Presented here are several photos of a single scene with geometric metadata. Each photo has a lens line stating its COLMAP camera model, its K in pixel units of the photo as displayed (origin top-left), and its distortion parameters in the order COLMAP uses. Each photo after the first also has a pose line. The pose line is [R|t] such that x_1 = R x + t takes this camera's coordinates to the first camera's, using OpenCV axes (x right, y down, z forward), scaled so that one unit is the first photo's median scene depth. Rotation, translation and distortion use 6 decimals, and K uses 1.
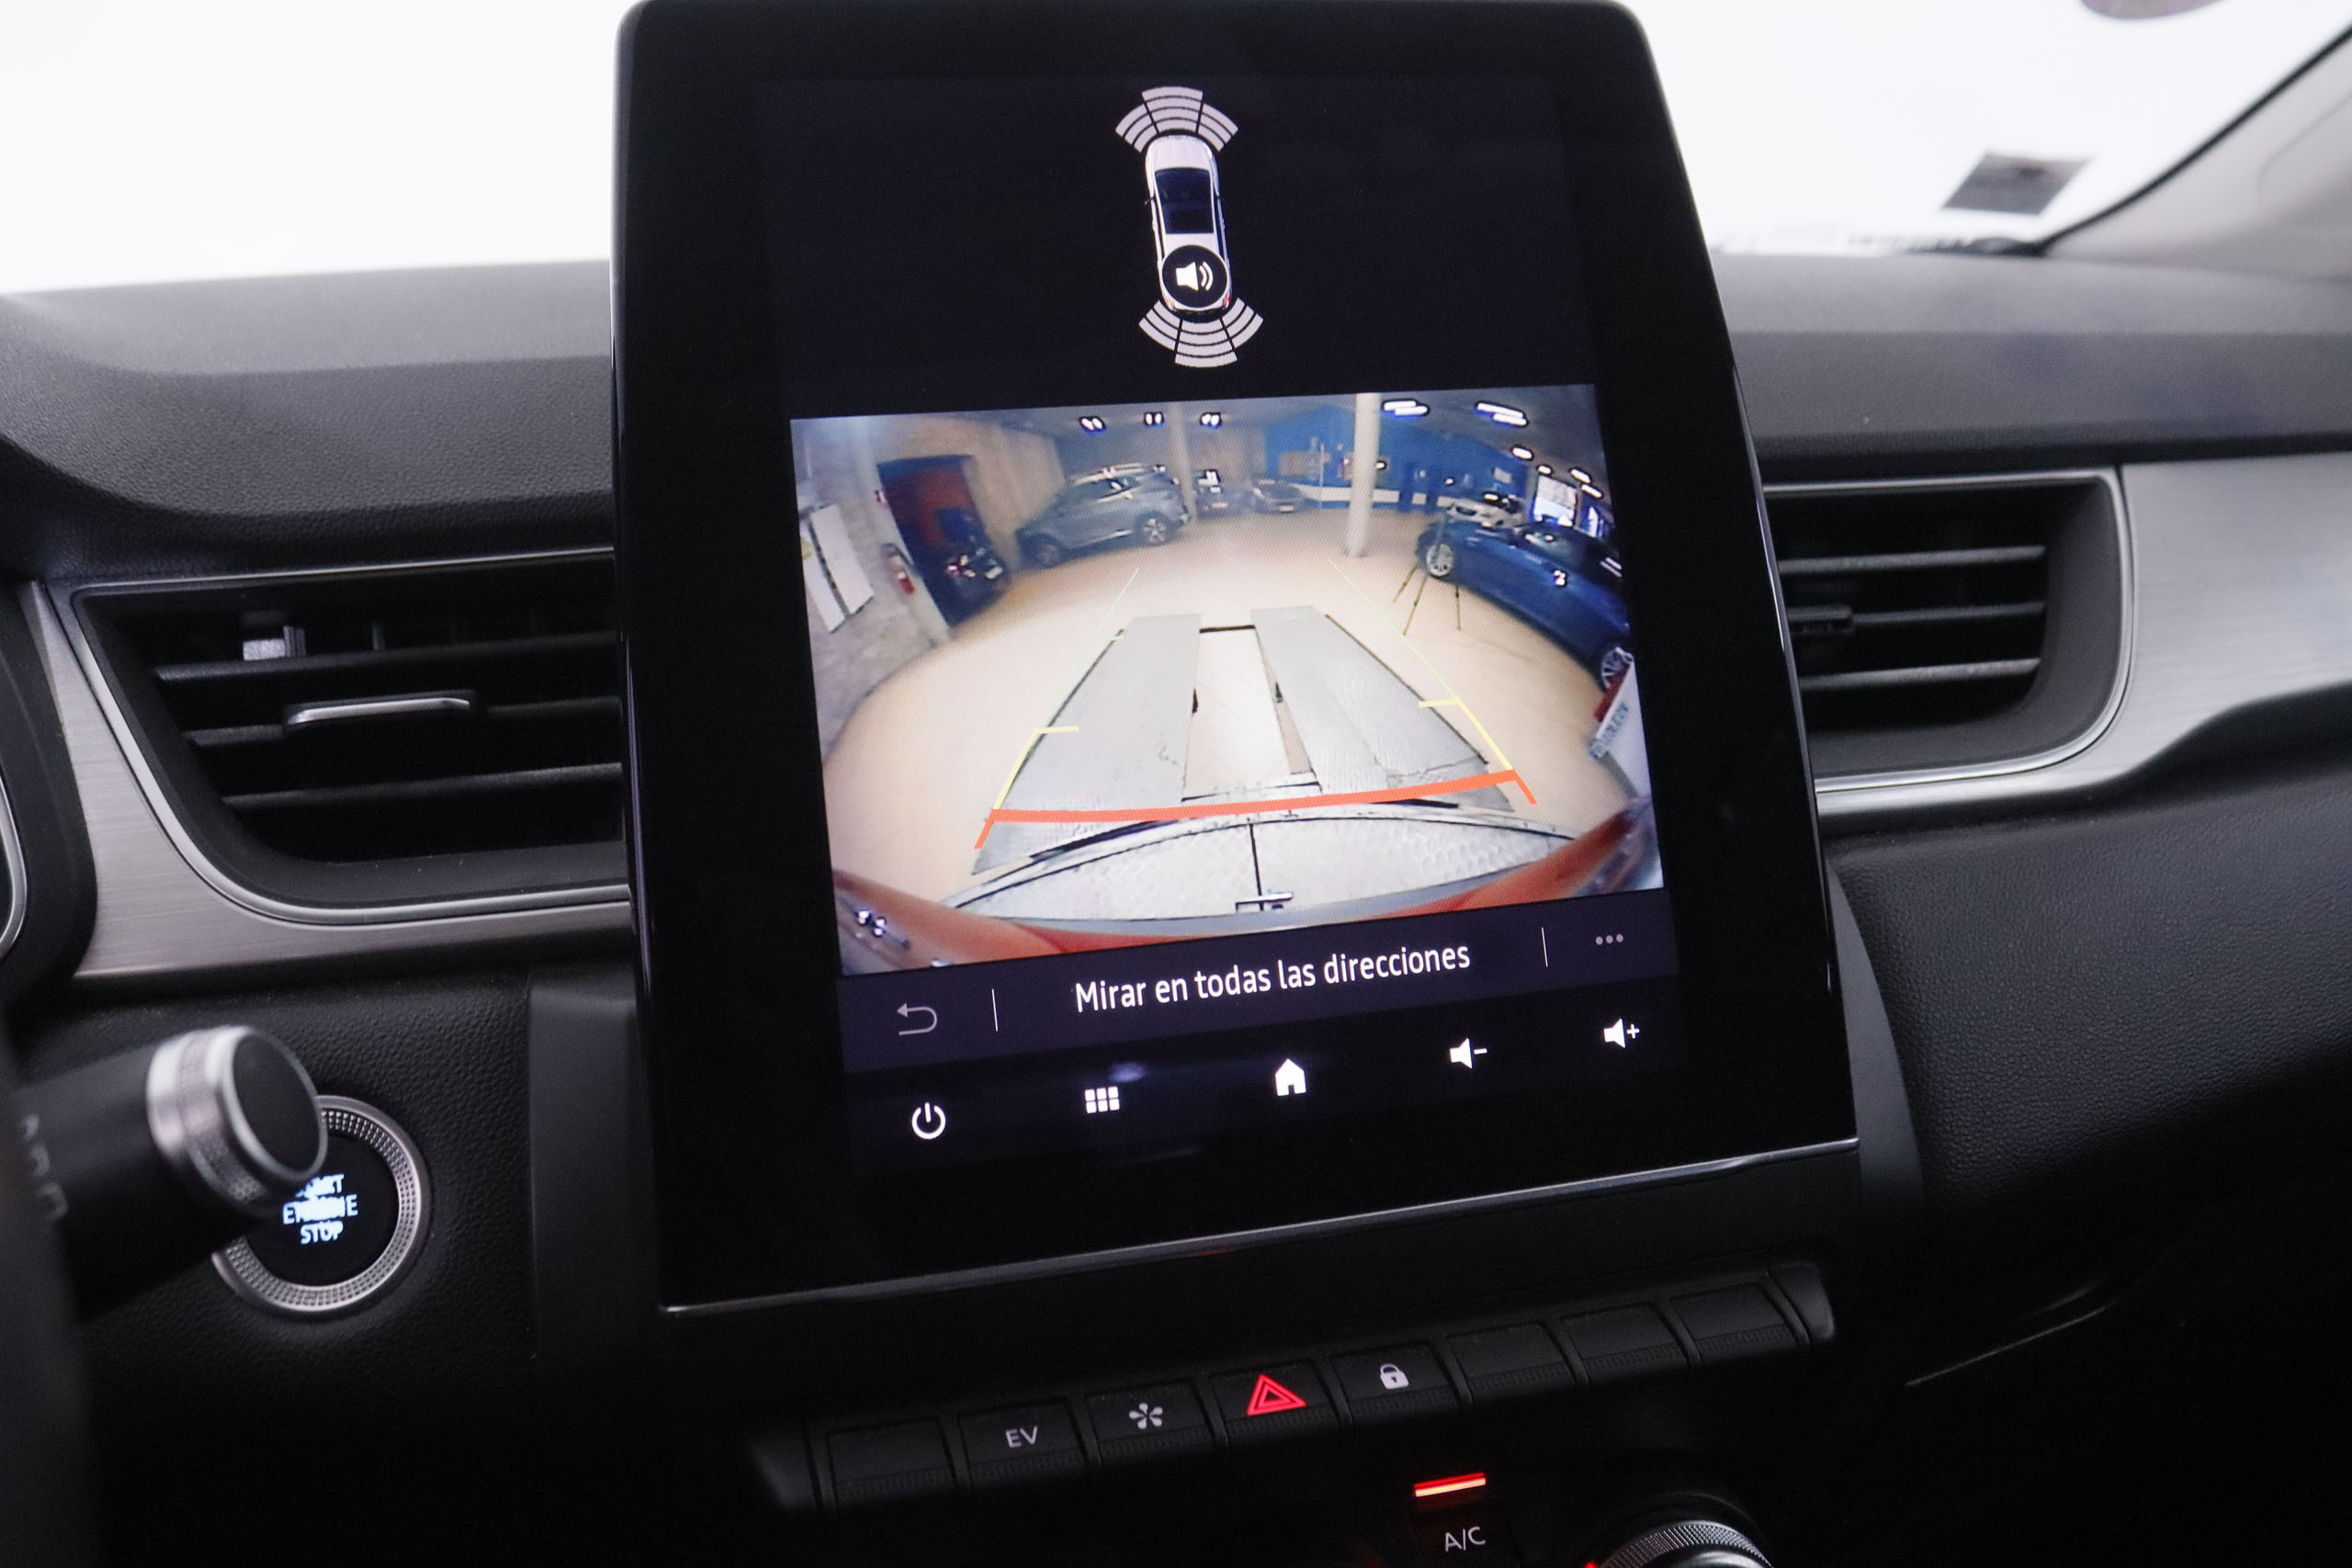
lens RADIAL K [[2181.4, 0, 1180.2], [0, 2181.4, 744.4], [0, 0, 1]] dist [-0.139559, 0.120742]
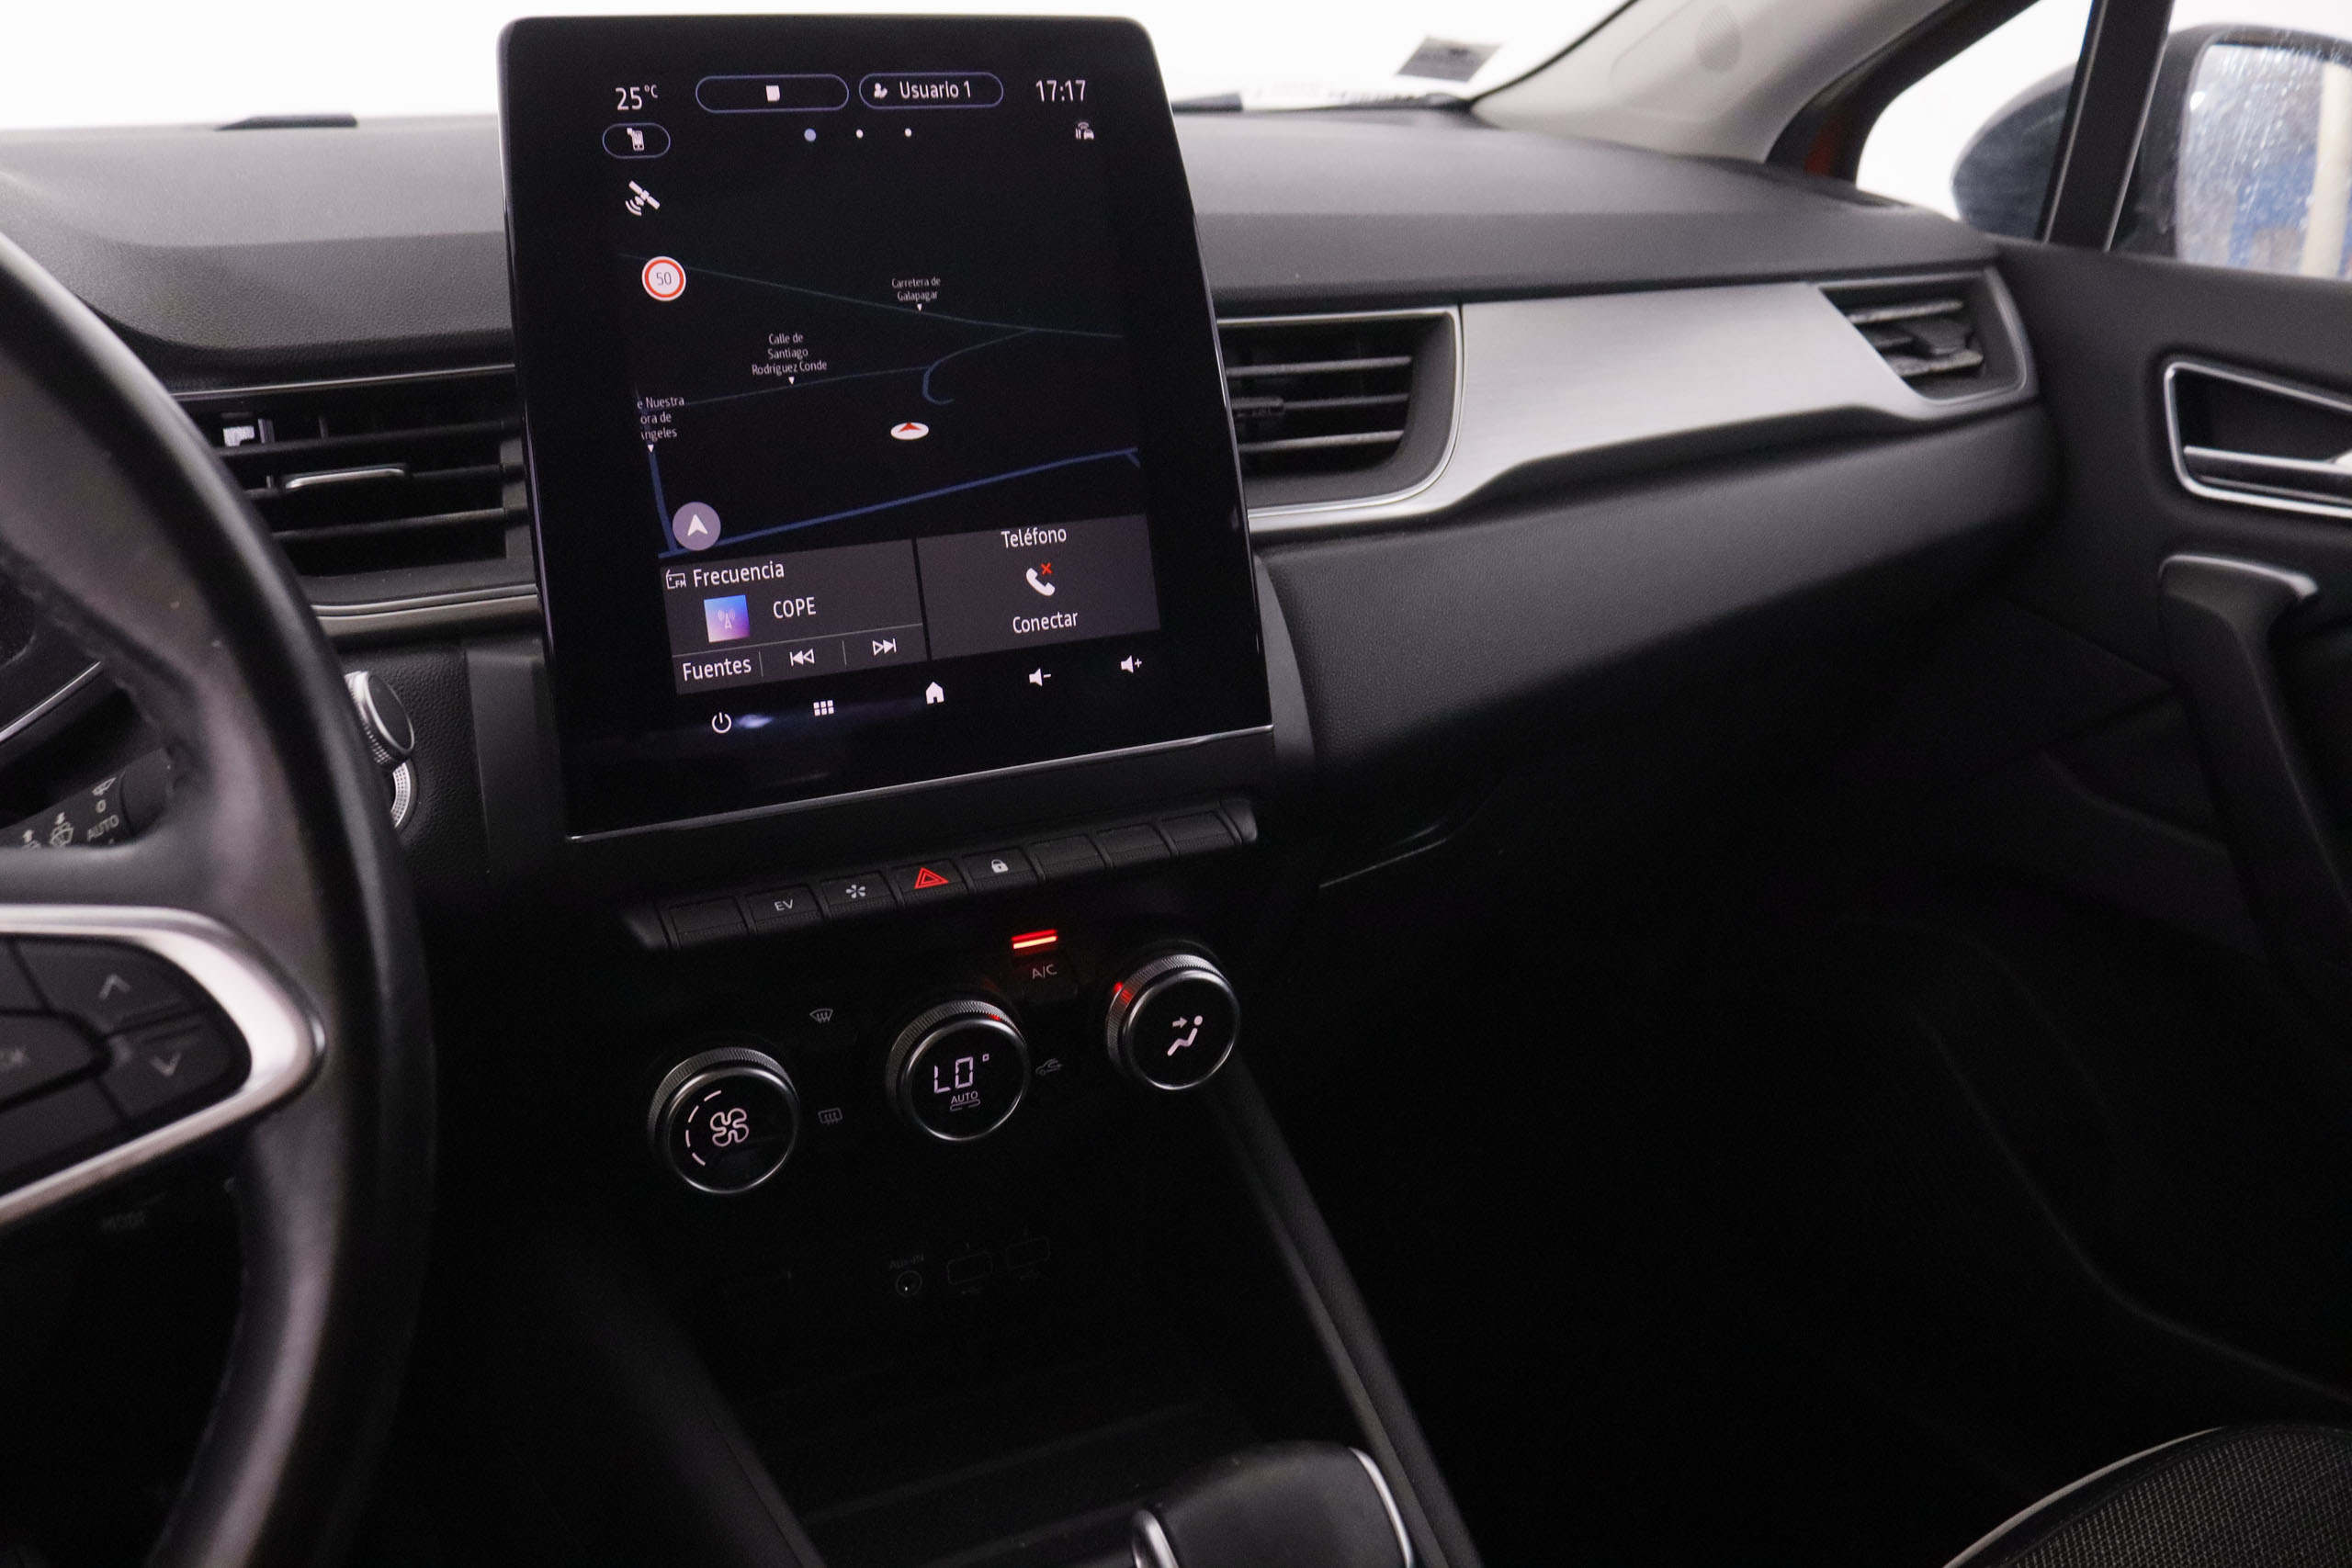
lens RADIAL K [[1904.7, 0, 1175.9], [0, 1904.7, 740.7], [0, 0, 1]] dist [-0.173001, 0.170347]
pose [[0.980996, -0.028088, 0.191982, -0.047192], [-0.001417, 0.988402, 0.151852, -0.032089], [-0.194021, -0.149238, 0.969579, -0.445711]]
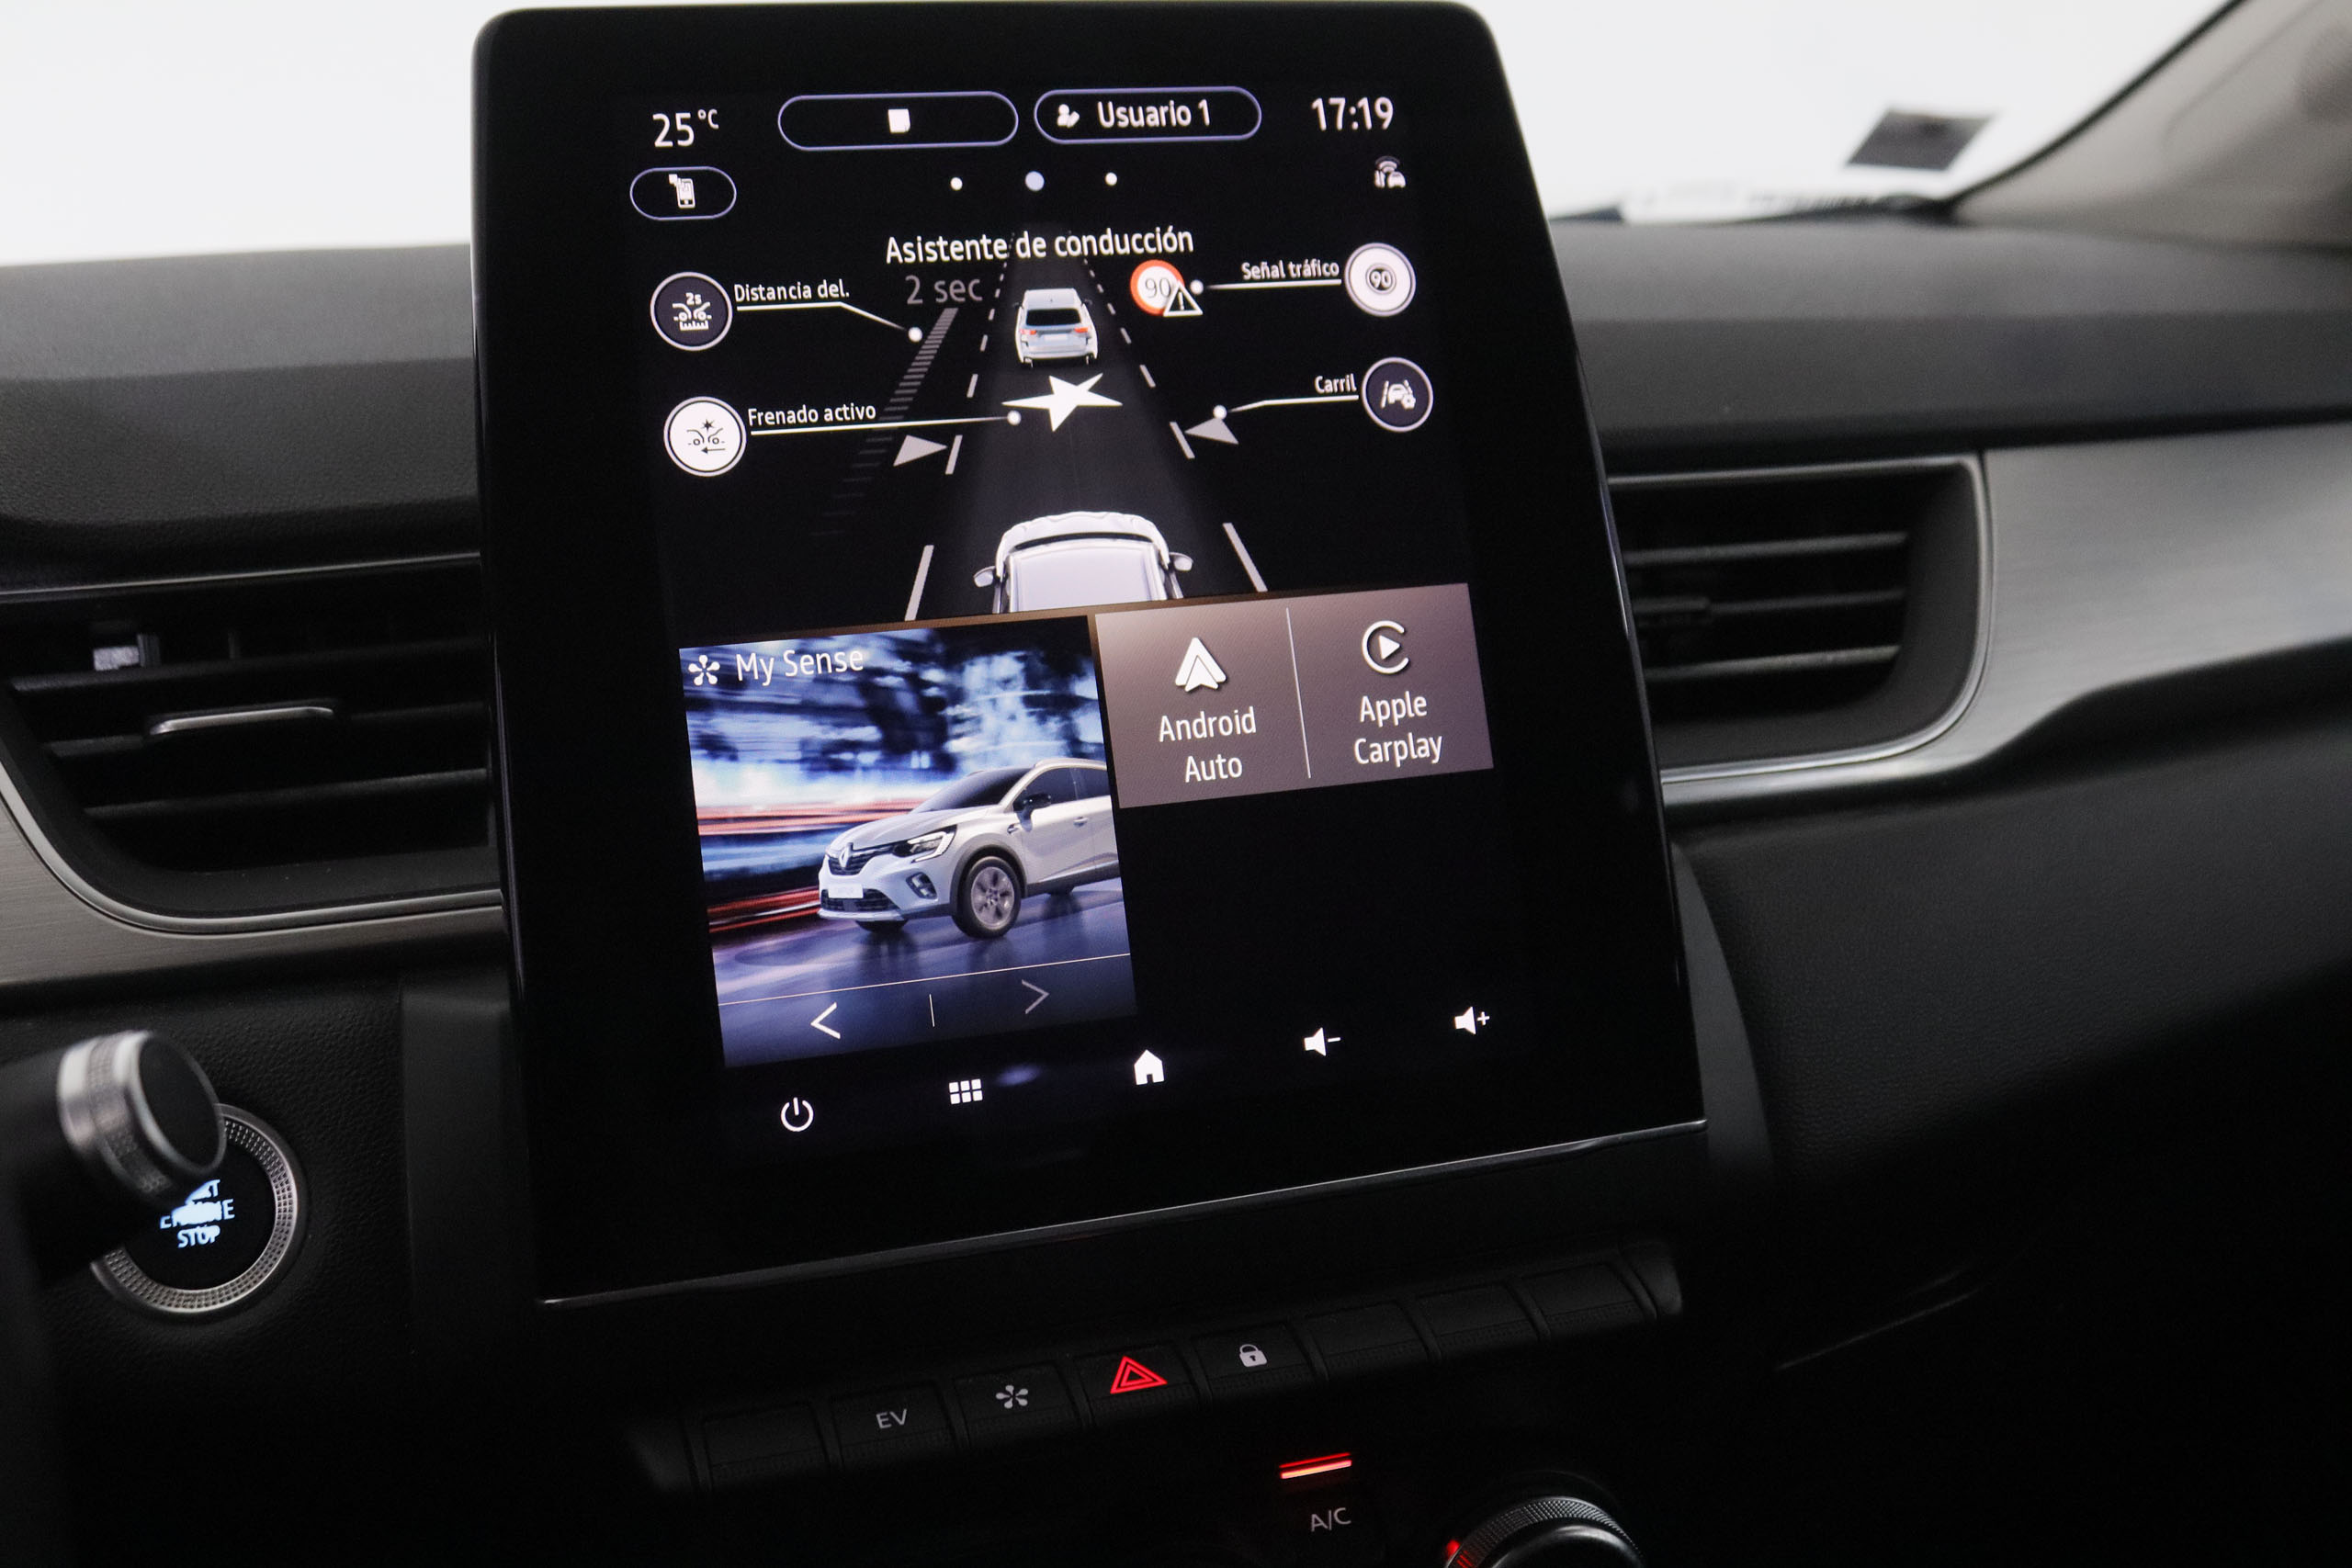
lens RADIAL K [[2399.3, 0, 1179.7], [0, 2399.3, 752.7], [0, 0, 1]] dist [-0.129081, 0.157534]
pose [[0.998854, -0.011784, 0.046385, 0.013791], [0.011203, 0.999856, 0.012769, -0.009690], [-0.046528, -0.012234, 0.998842, -0.126299]]
